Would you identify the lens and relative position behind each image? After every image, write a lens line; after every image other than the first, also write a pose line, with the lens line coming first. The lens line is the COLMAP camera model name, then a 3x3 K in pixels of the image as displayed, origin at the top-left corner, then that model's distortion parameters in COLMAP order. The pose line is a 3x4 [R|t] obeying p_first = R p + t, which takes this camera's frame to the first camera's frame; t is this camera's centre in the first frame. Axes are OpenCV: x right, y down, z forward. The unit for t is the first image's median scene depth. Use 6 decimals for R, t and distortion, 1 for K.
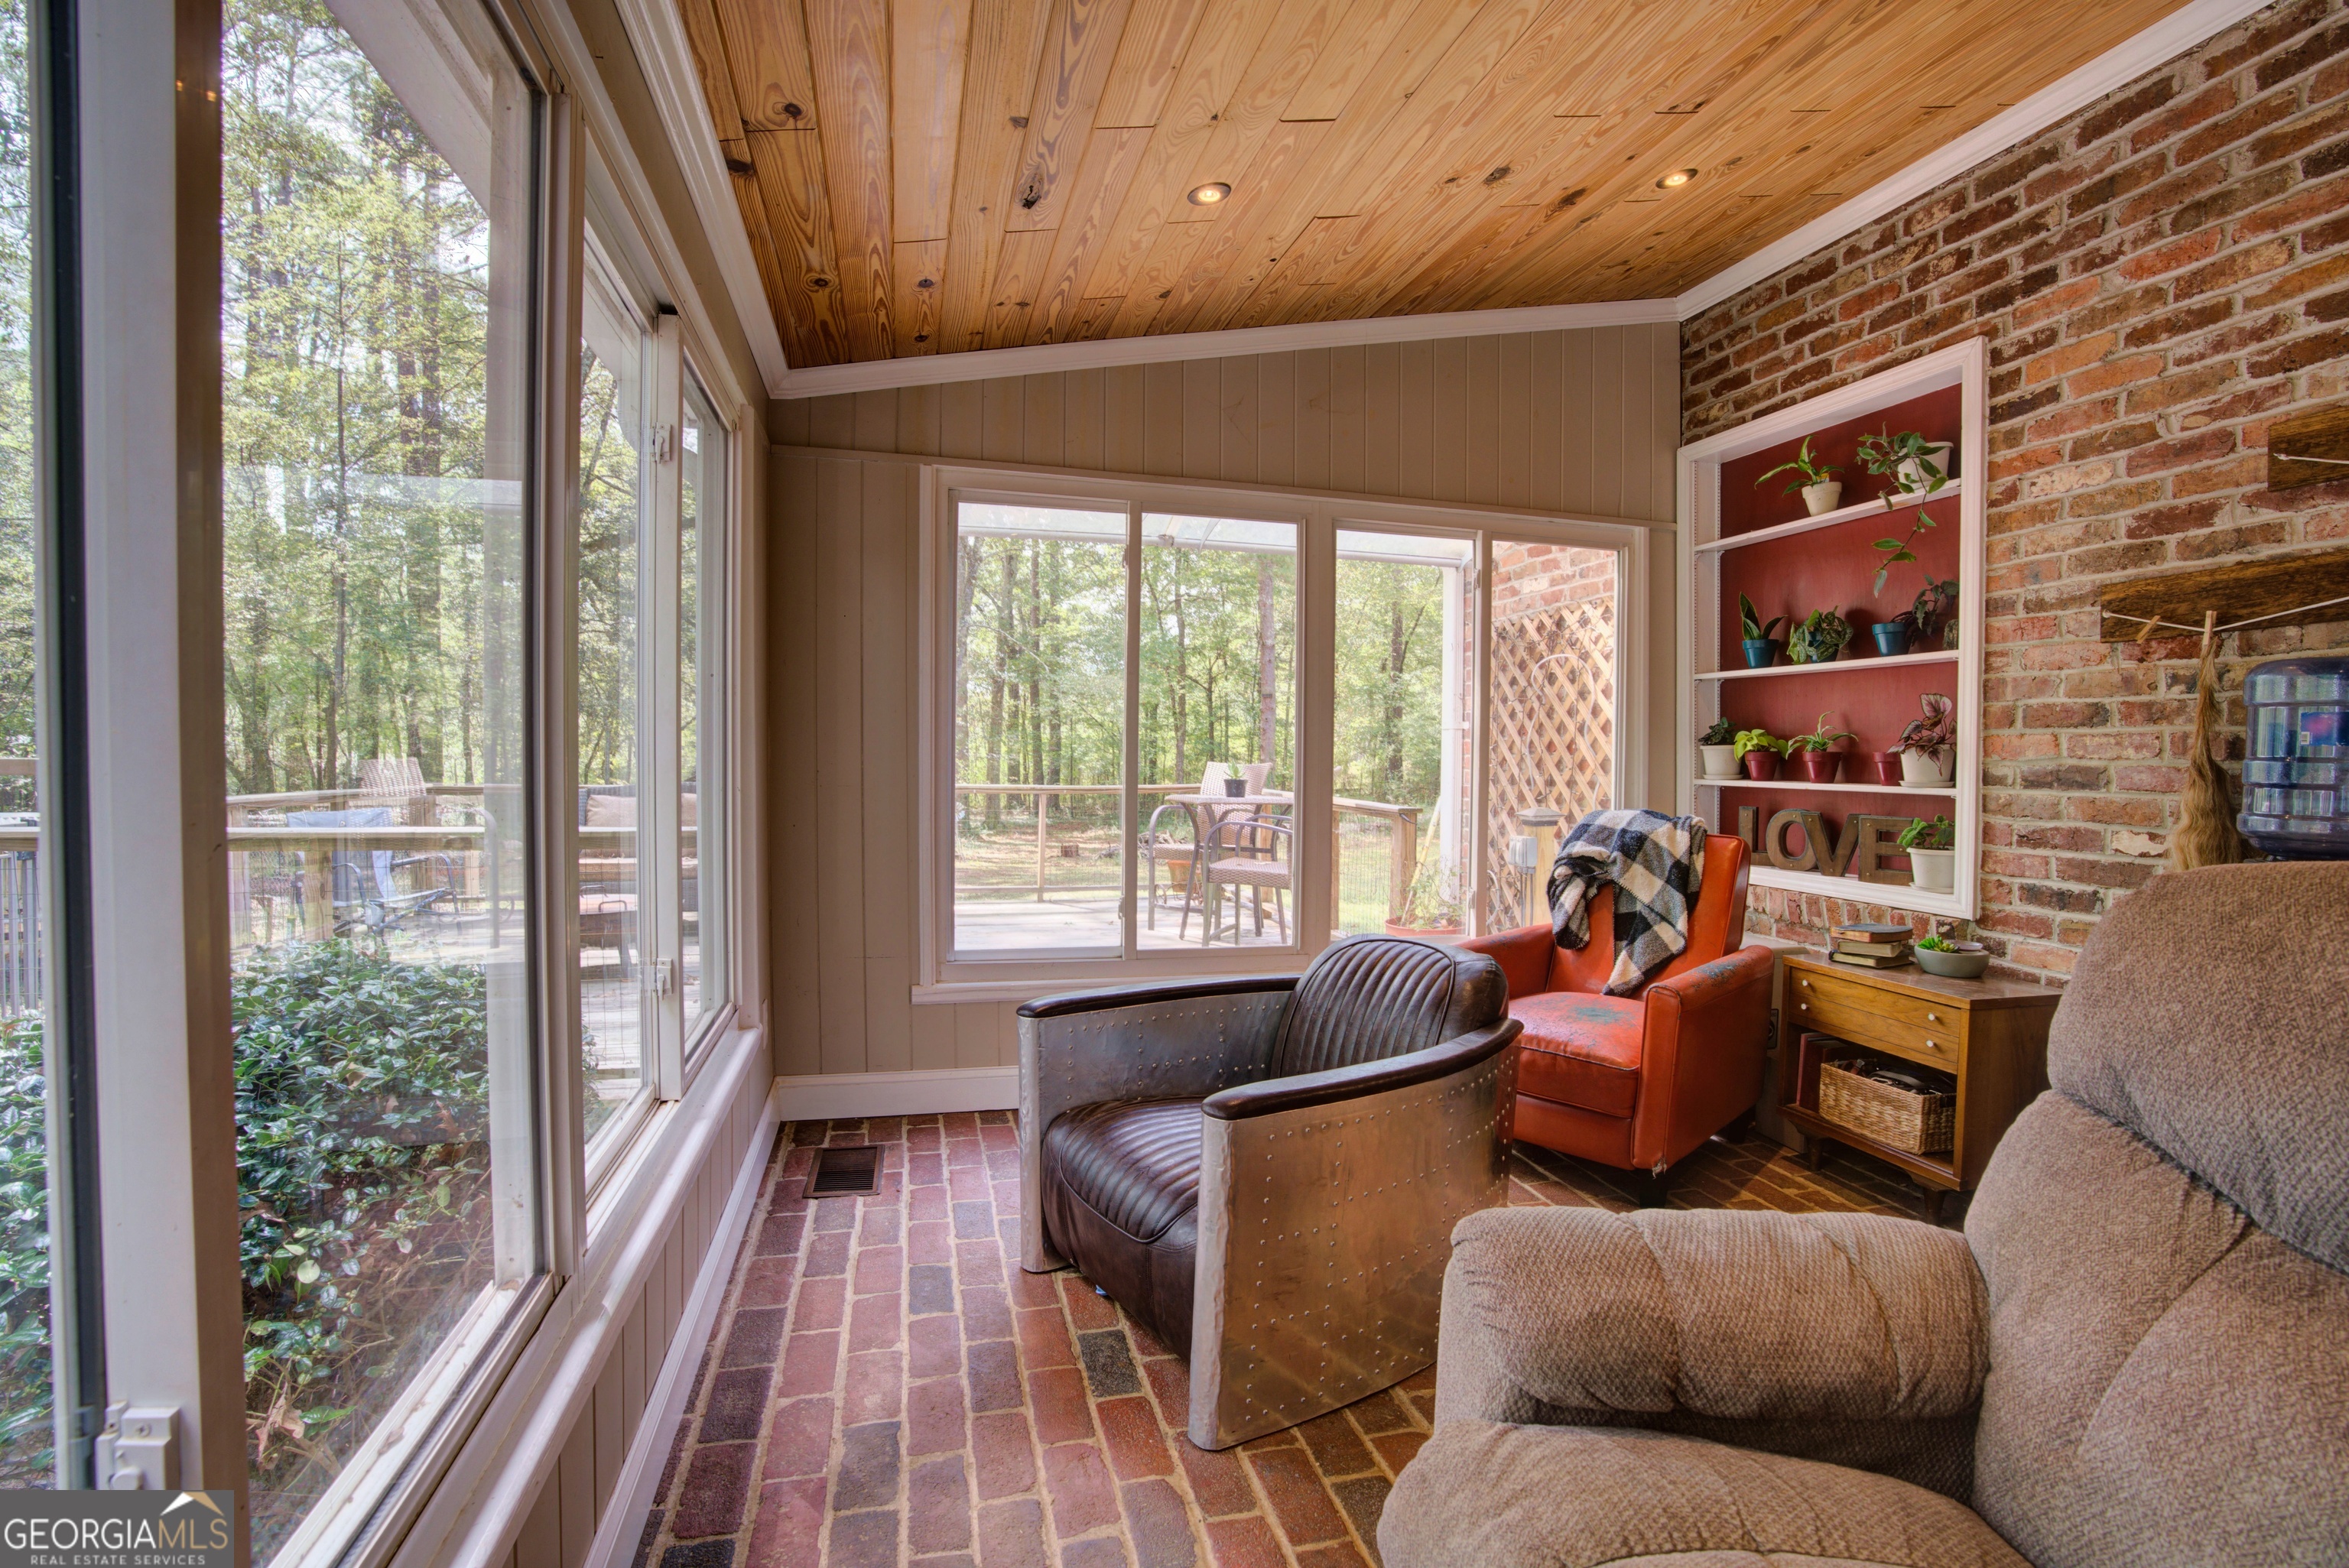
lens RADIAL K [[1074.2, 0, 1180.3], [0, 1074.2, 787.3], [0, 0, 1]] dist [-0.060450, 0.022921]
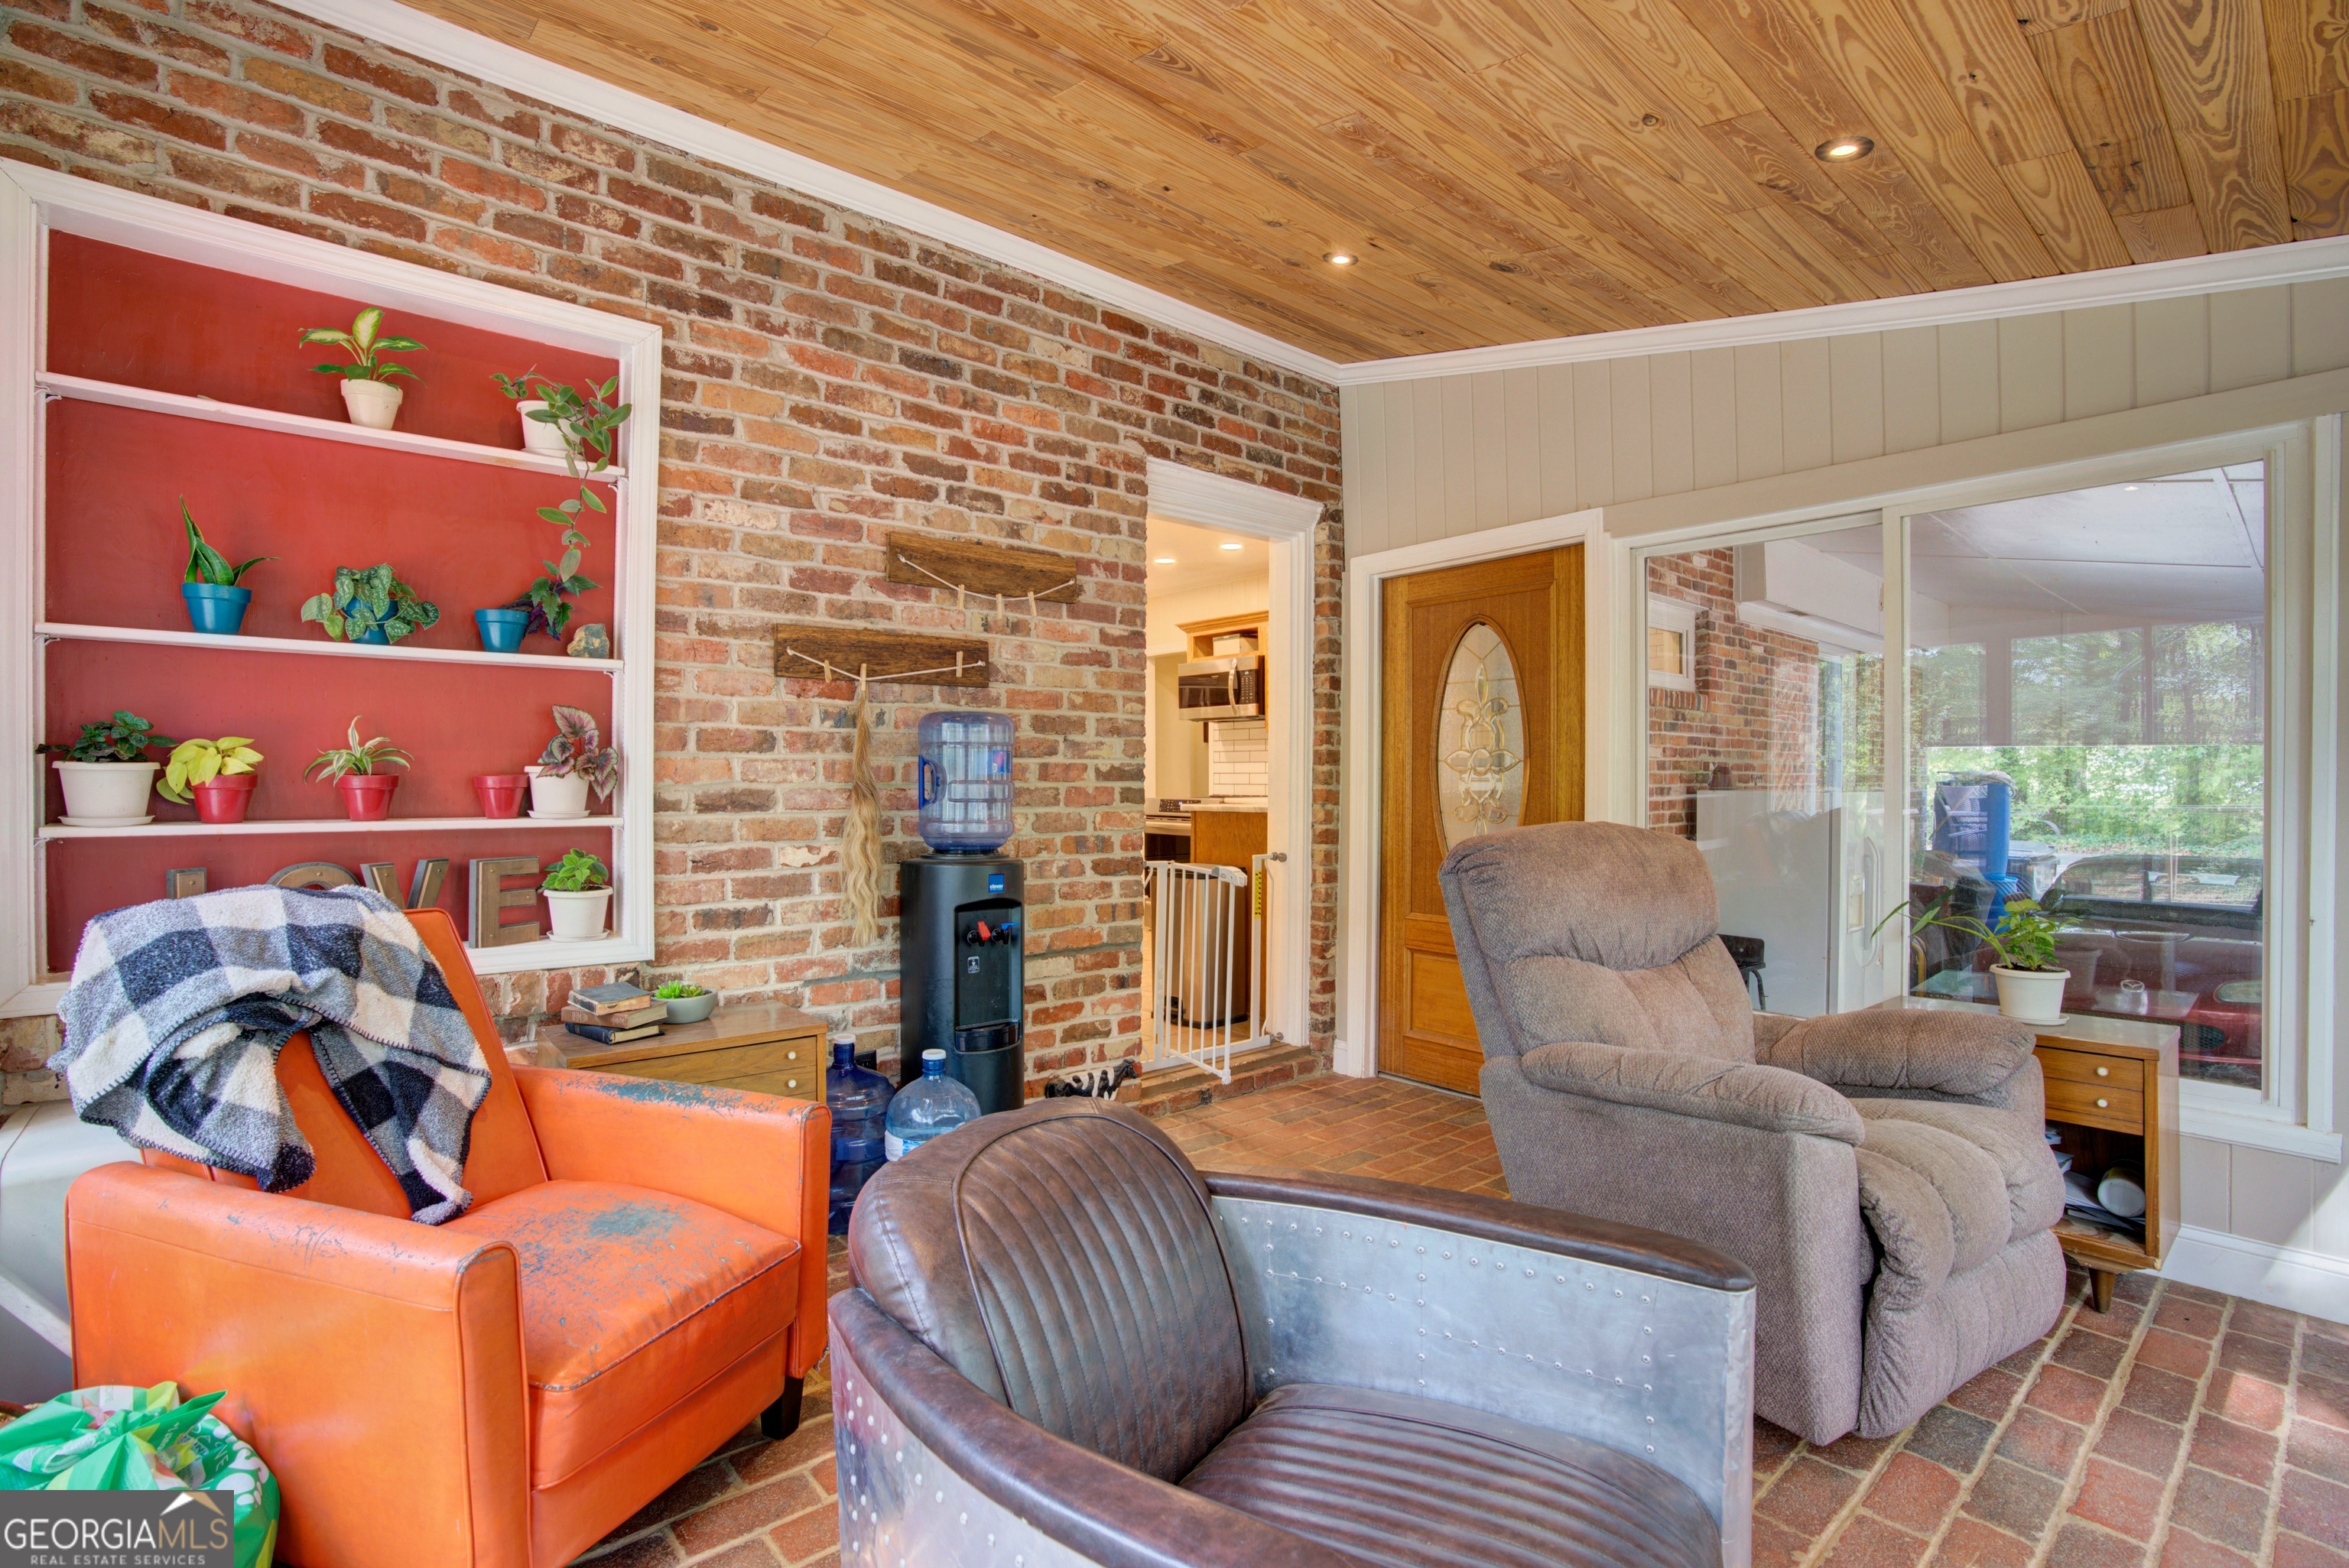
lens RADIAL K [[1074.2, 0, 1183.5], [0, 1074.2, 776.9], [0, 0, 1]] dist [-0.060450, 0.022921]
pose [[-0.438933, -0.008206, 0.898482, -0.289124], [0.022433, 0.999547, 0.020088, -0.043036], [-0.898240, 0.028973, -0.438550, 1.034597]]
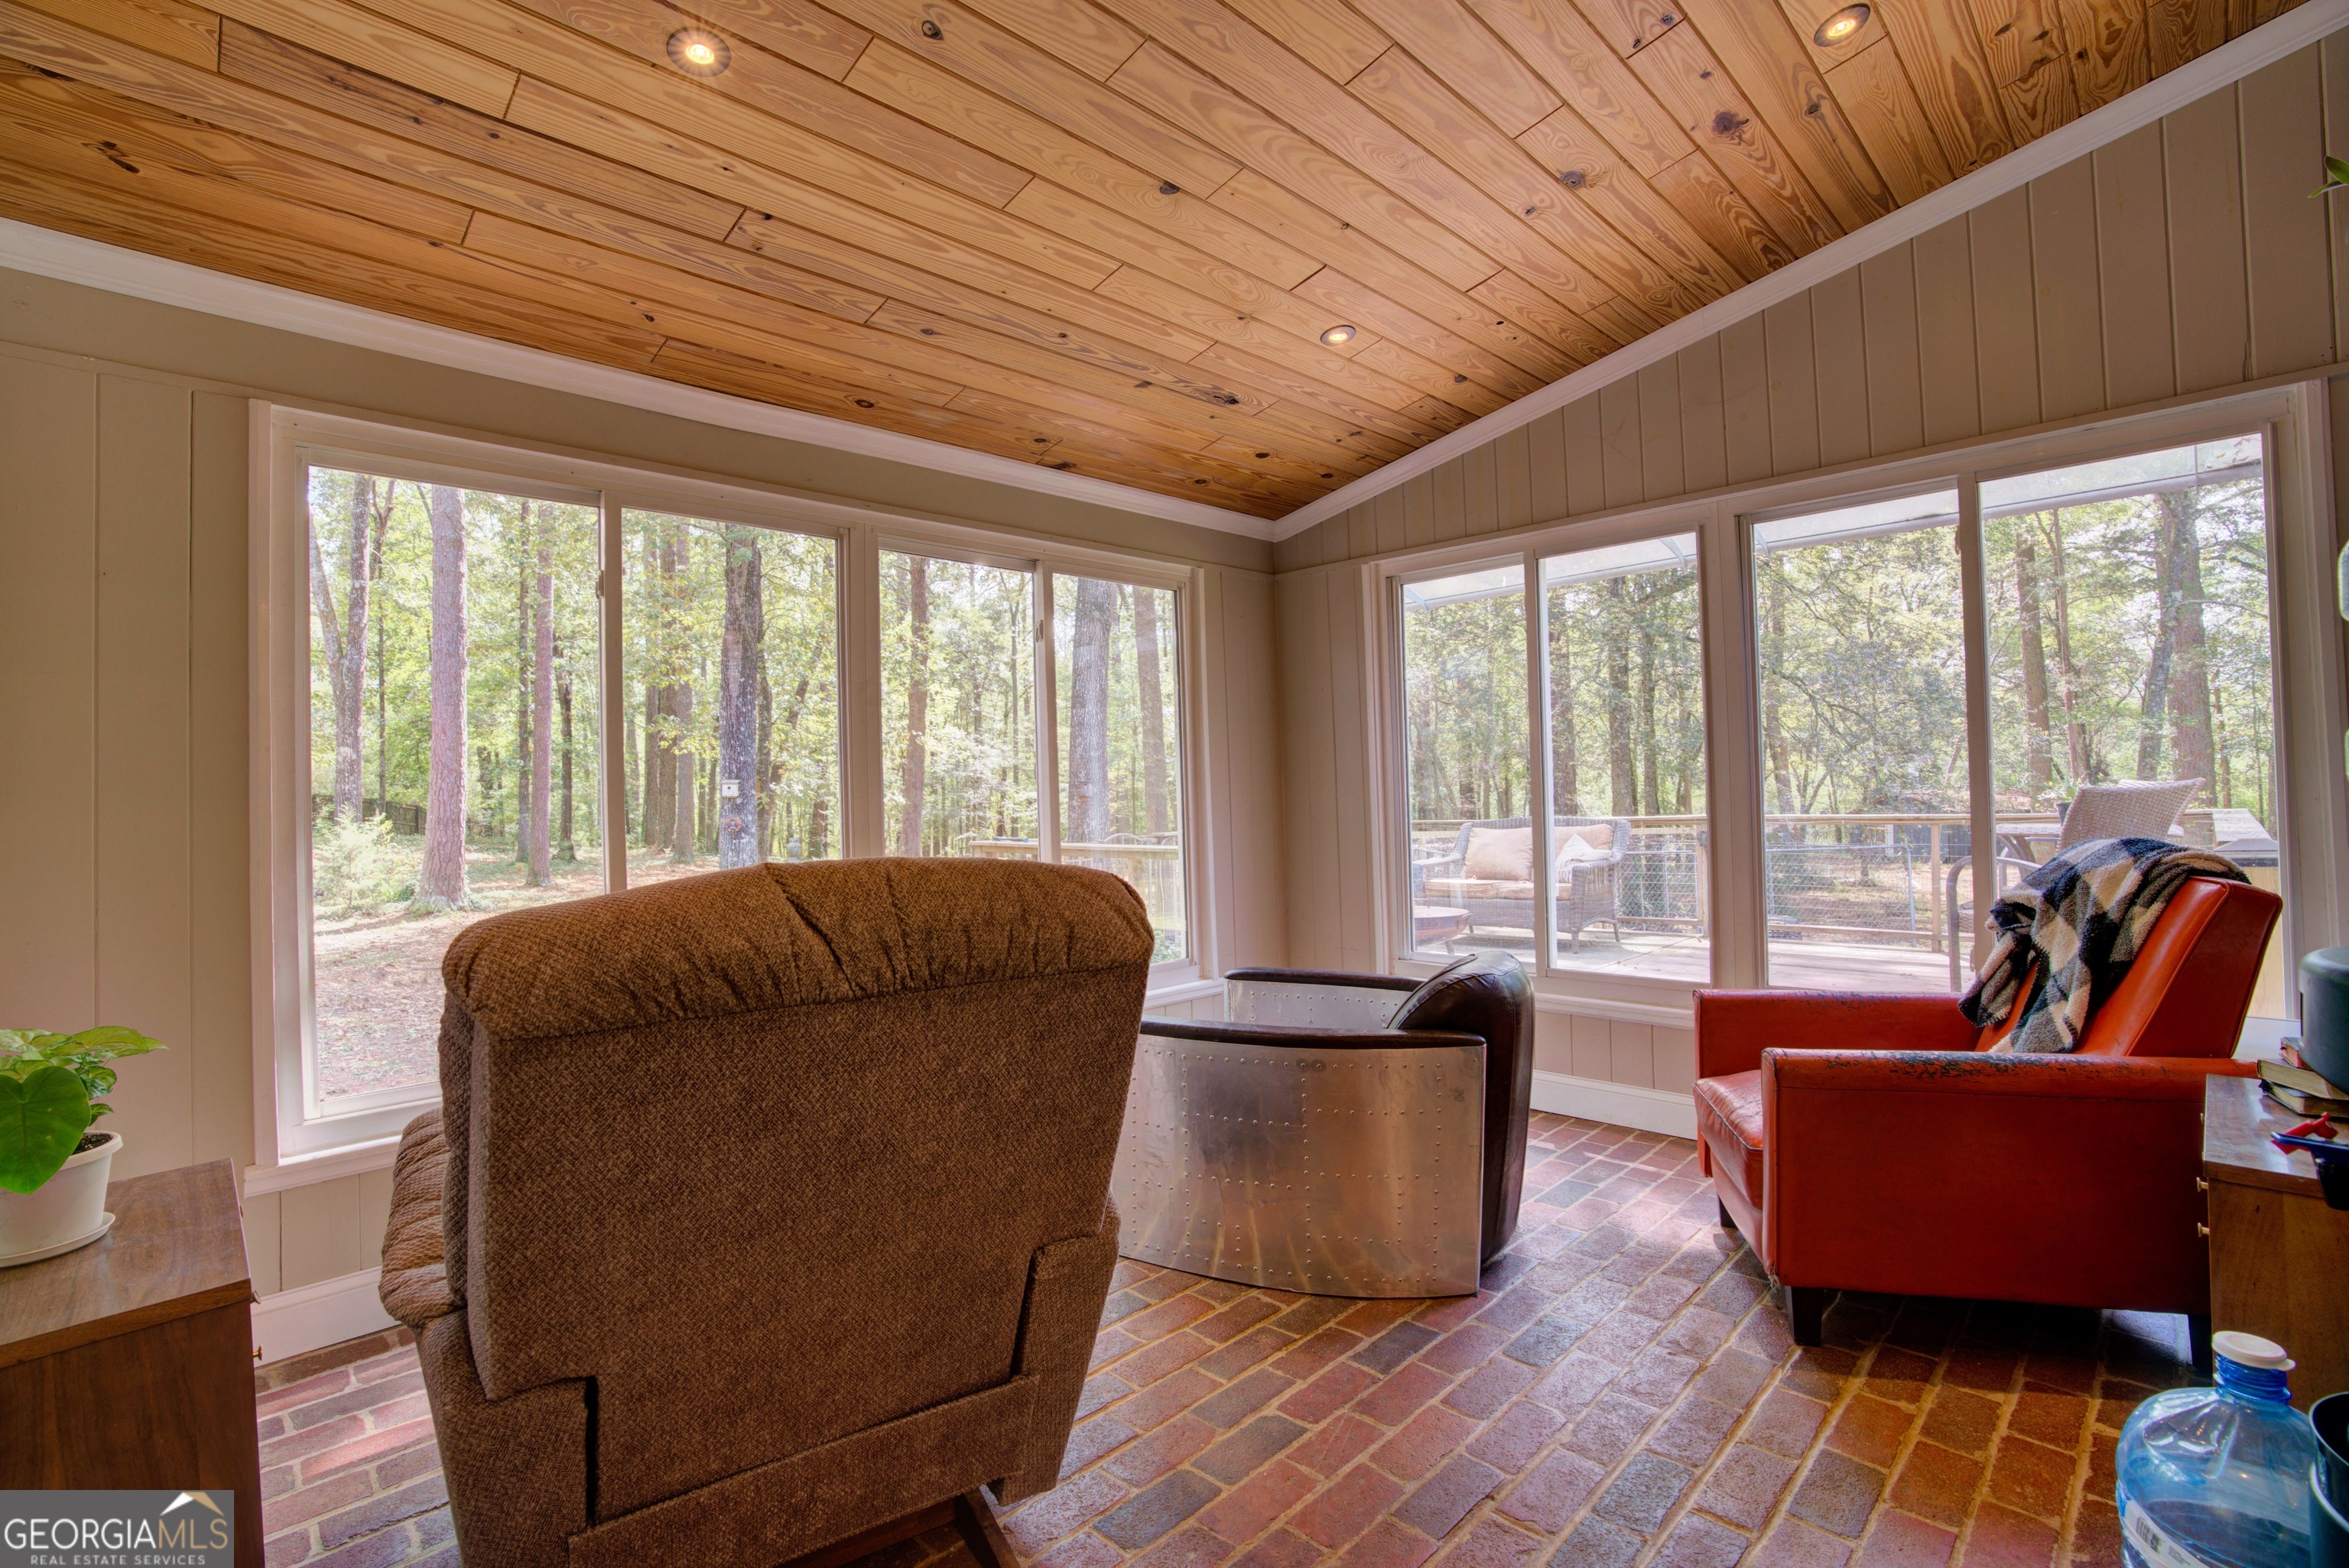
lens RADIAL K [[1074.2, 0, 1162.3], [0, 1074.2, 782.1], [0, 0, 1]] dist [-0.060450, 0.022921]
pose [[0.498195, -0.037701, -0.866245, 0.883815], [-0.000707, 0.999036, -0.043886, 0.019093], [0.867065, 0.022476, 0.497688, 0.183178]]
